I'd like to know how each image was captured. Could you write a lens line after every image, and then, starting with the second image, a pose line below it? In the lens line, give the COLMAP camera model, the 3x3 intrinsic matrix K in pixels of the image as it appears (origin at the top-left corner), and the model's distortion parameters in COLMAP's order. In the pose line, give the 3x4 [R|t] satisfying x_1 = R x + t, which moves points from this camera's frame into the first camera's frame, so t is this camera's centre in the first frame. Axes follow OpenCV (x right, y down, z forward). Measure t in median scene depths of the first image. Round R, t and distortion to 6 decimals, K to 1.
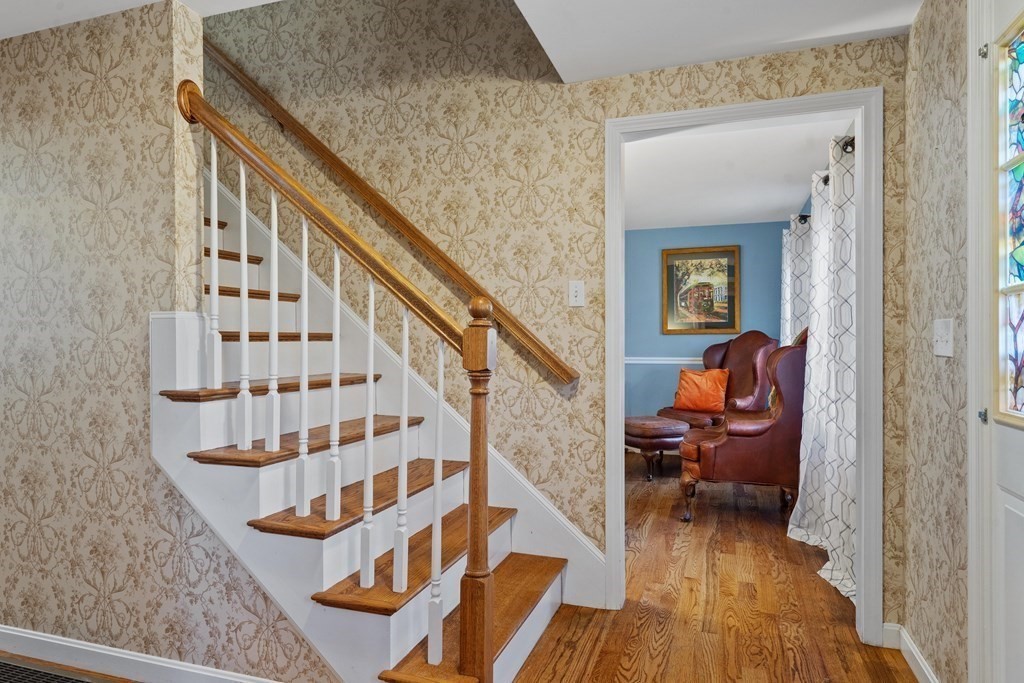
lens RADIAL K [[622.1, 0, 512.7], [0, 622.1, 342.7], [0, 0, 1]] dist [0.008971, 0.001375]
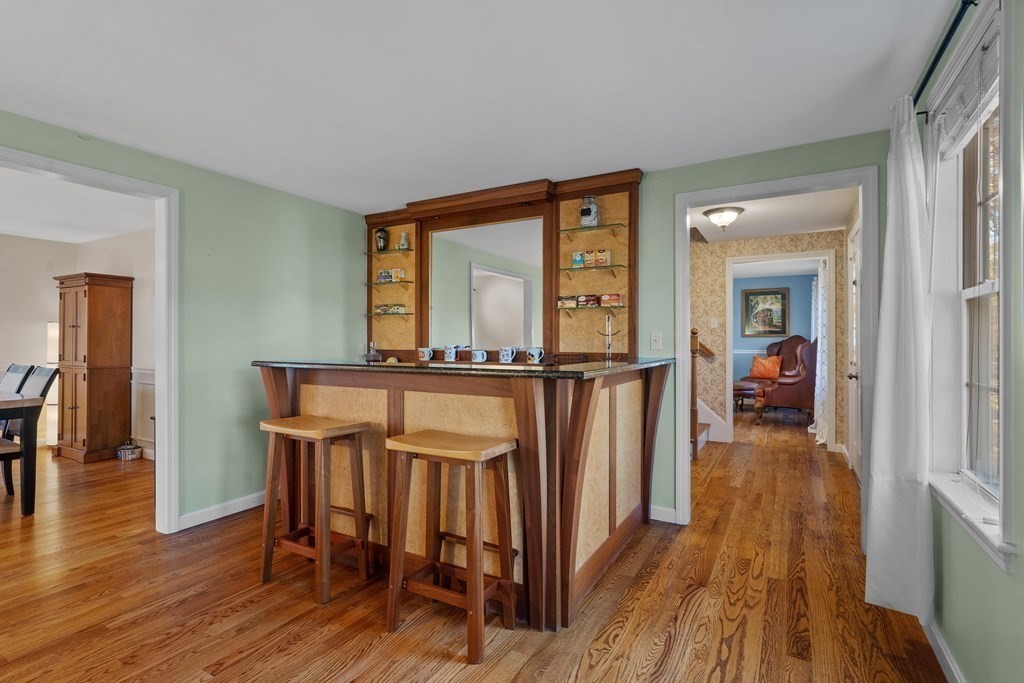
lens RADIAL K [[498.1, 0, 508.6], [0, 498.1, 340.5], [0, 0, 1]] dist [-0.001661, -0.000413]
pose [[0.982955, 0.000856, -0.183842, -0.234225], [-0.001227, 0.999997, -0.001902, -0.000156], [0.183840, 0.002095, 0.982954, -0.792641]]
